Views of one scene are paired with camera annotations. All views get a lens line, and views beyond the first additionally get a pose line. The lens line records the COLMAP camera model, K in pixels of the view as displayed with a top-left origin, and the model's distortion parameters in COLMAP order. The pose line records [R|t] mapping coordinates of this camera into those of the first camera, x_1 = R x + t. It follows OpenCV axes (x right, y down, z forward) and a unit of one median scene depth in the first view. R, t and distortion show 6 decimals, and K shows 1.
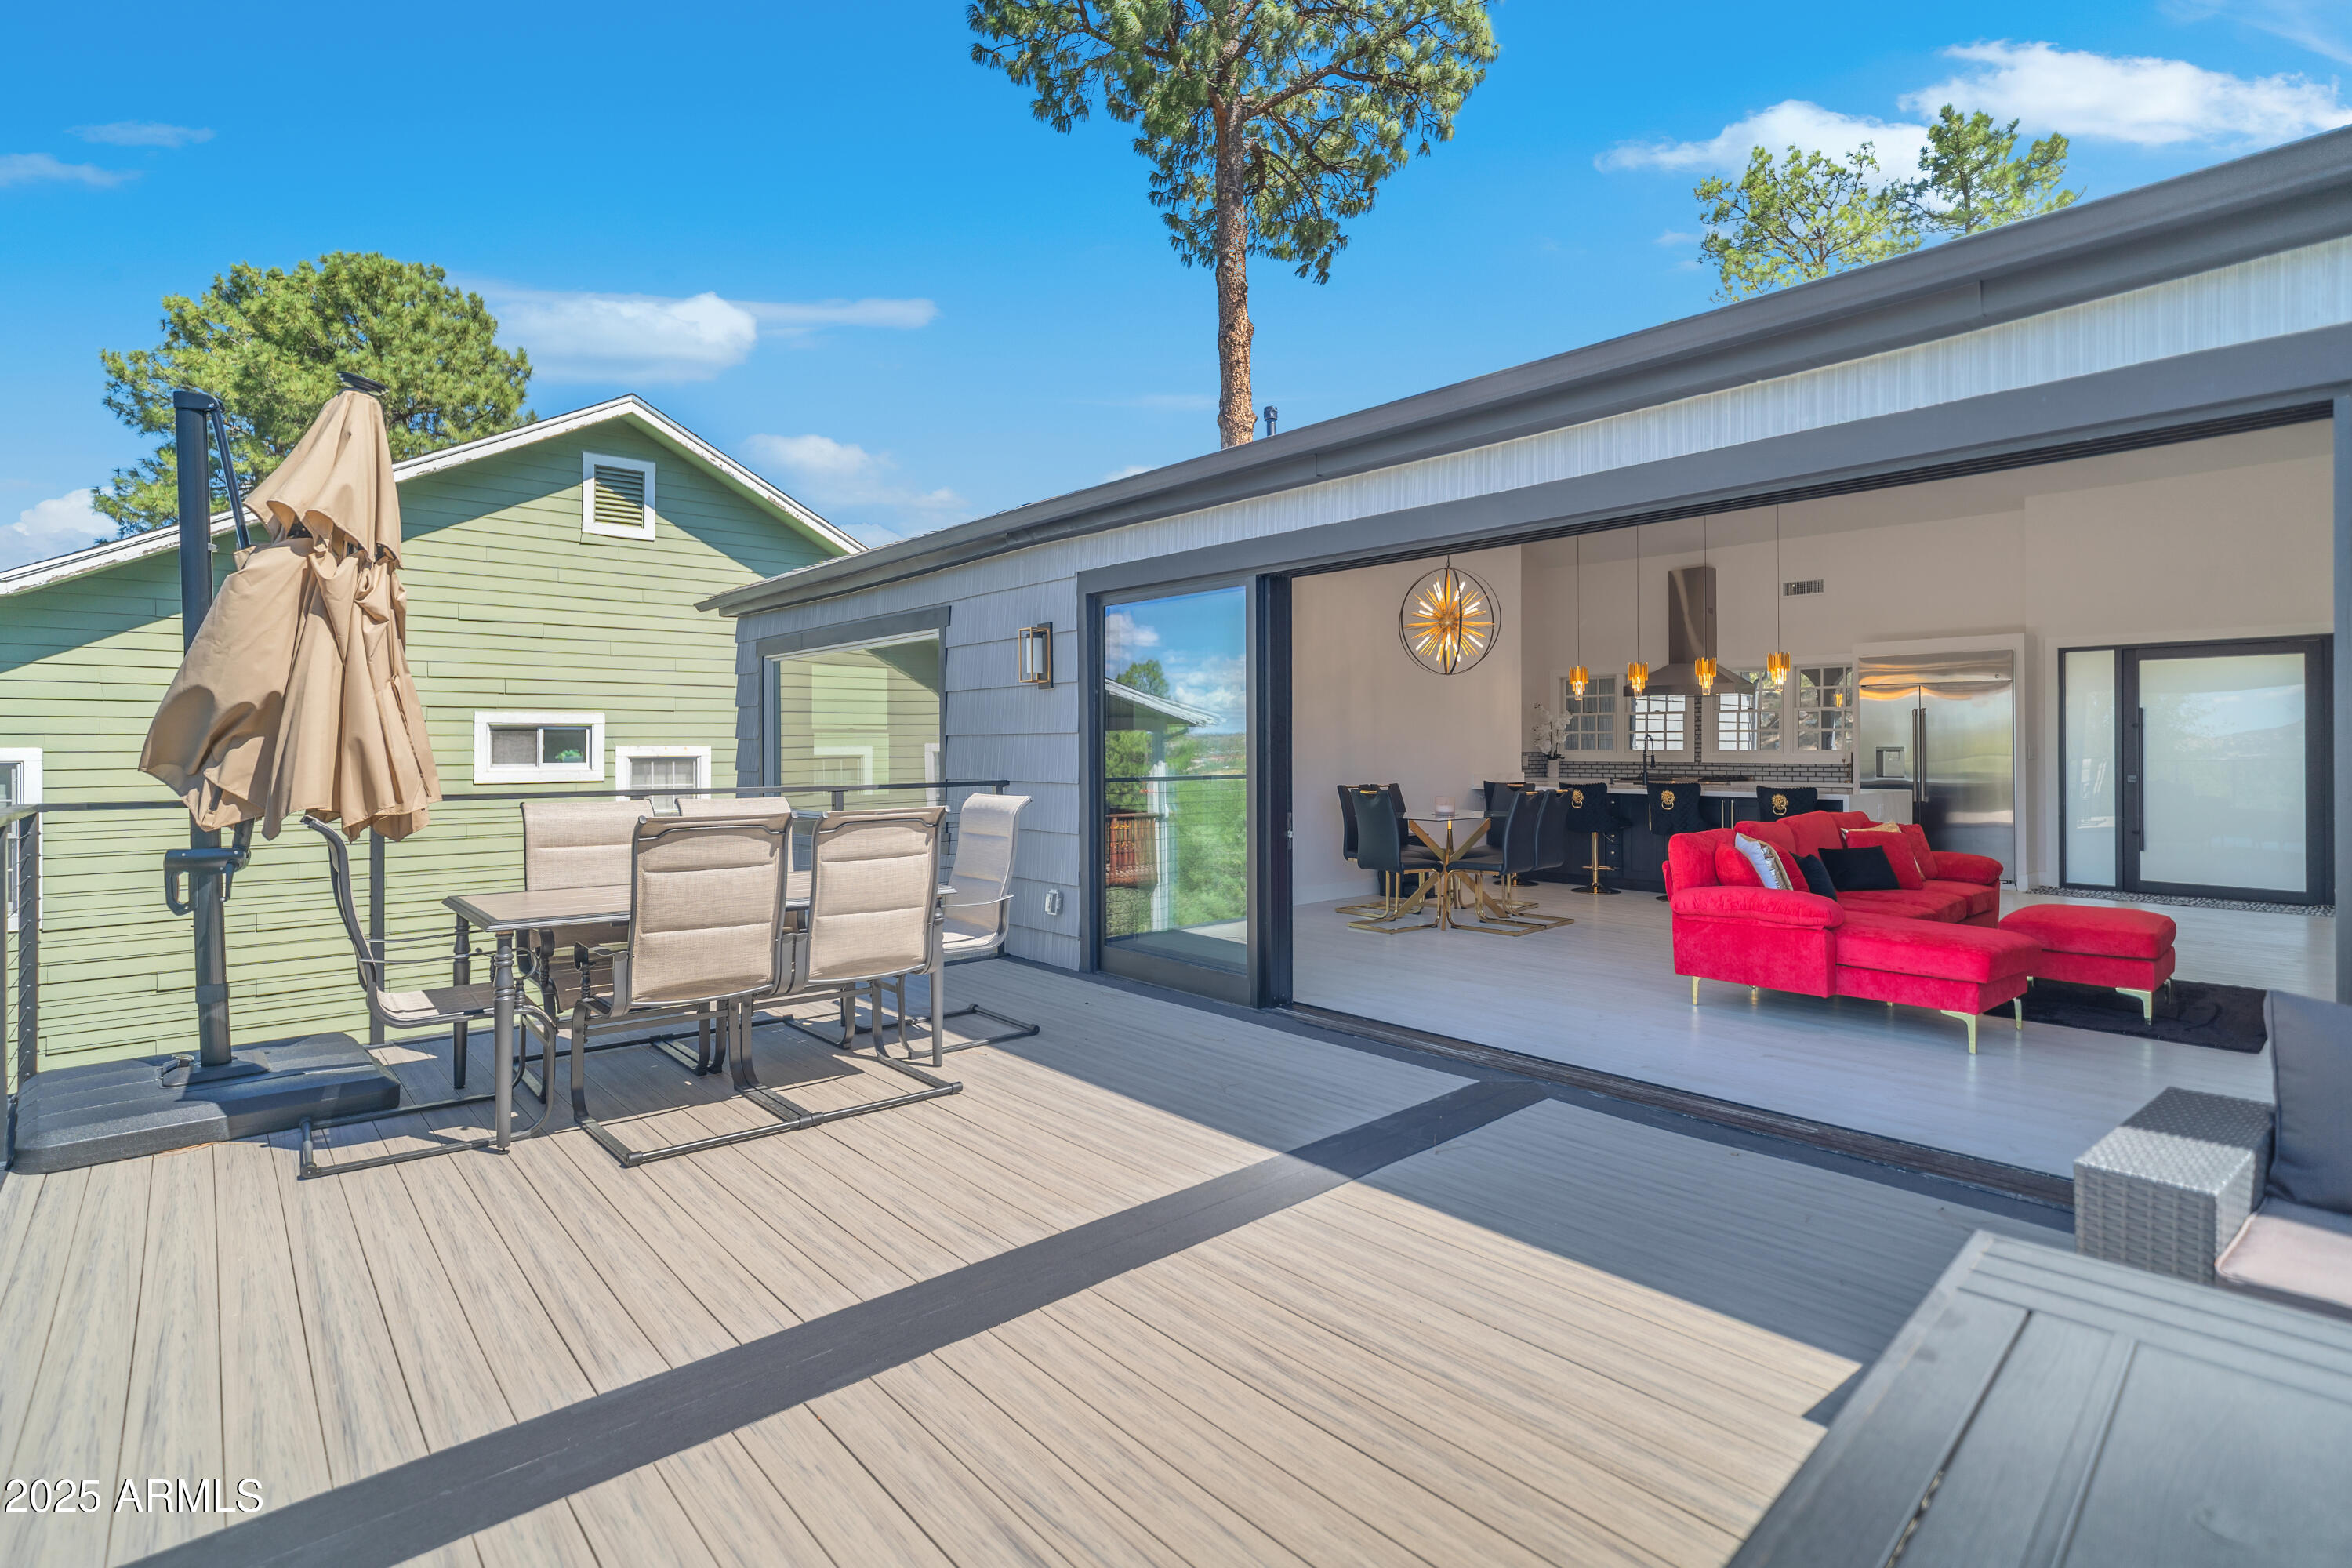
lens RADIAL K [[1083.2, 0, 1210.7], [0, 1083.2, 744.1], [0, 0, 1]] dist [0.000151, 0.000013]
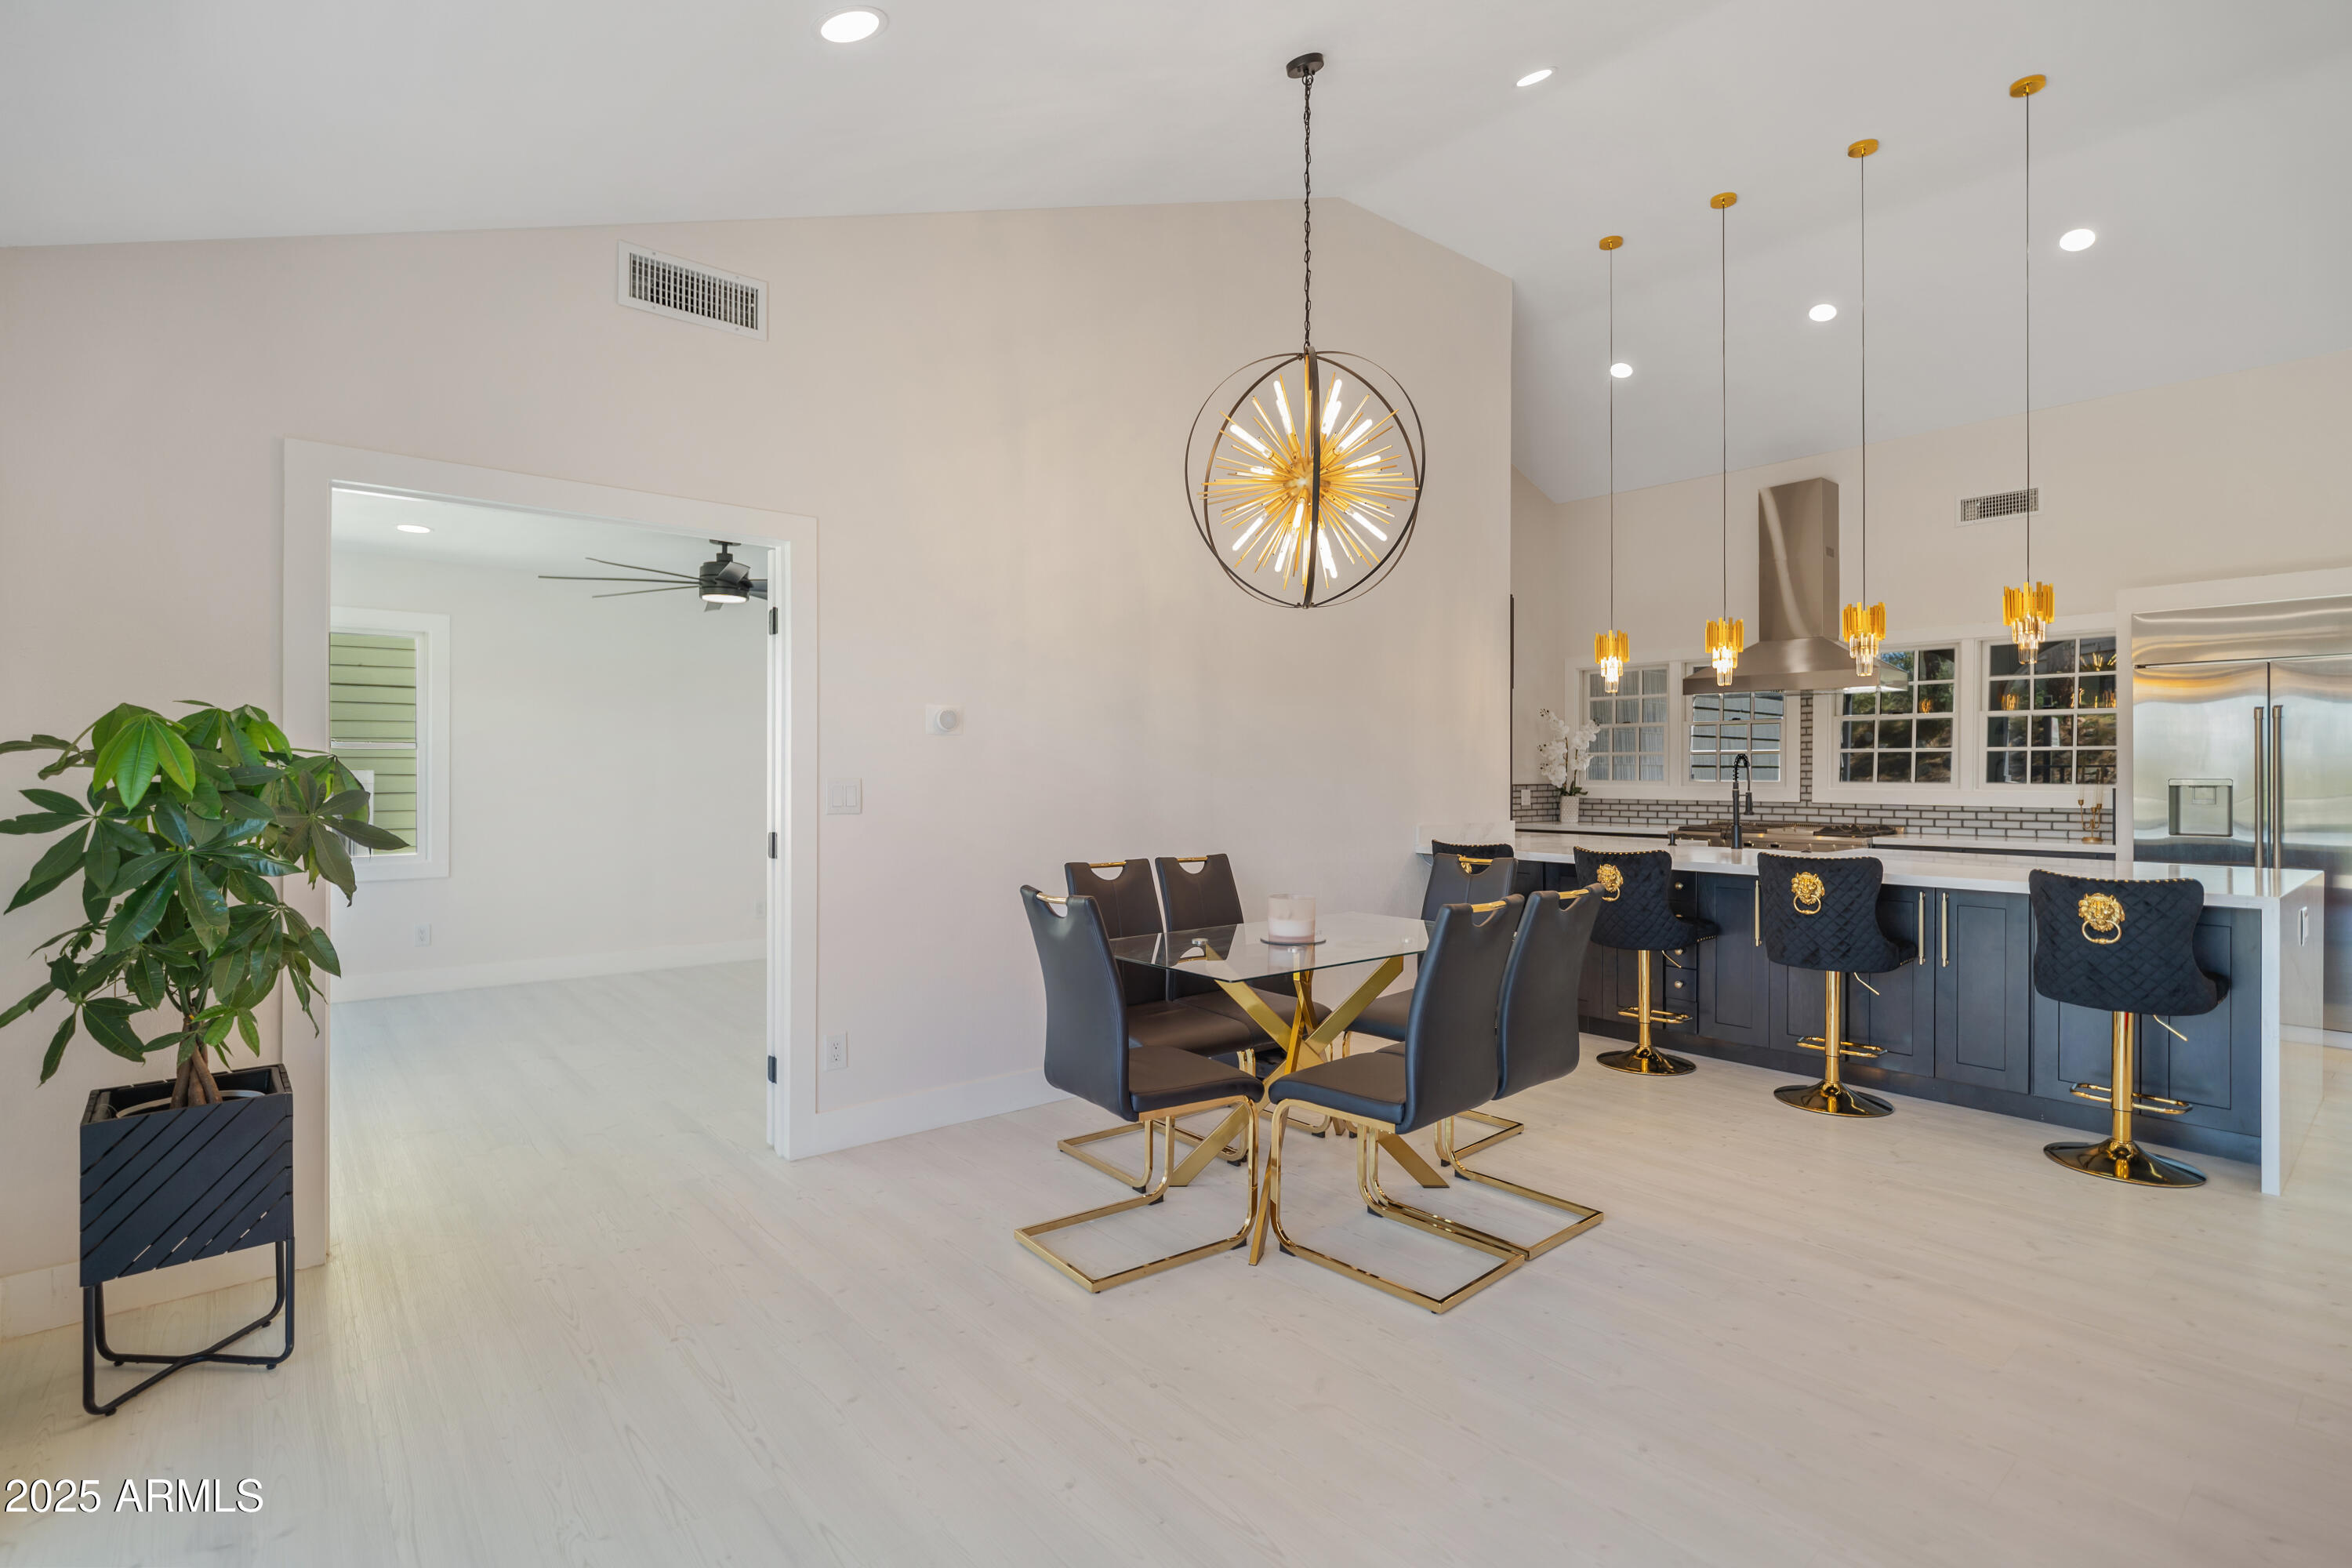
lens RADIAL K [[1108.6, 0, 1185.8], [0, 1108.6, 778.9], [0, 0, 1]] dist [-0.024016, 0.012117]
pose [[0.999372, 0.002426, -0.035354, 0.144867], [-0.002153, 0.999968, 0.007737, -0.000061], [0.035371, -0.007656, 0.999345, 0.435659]]
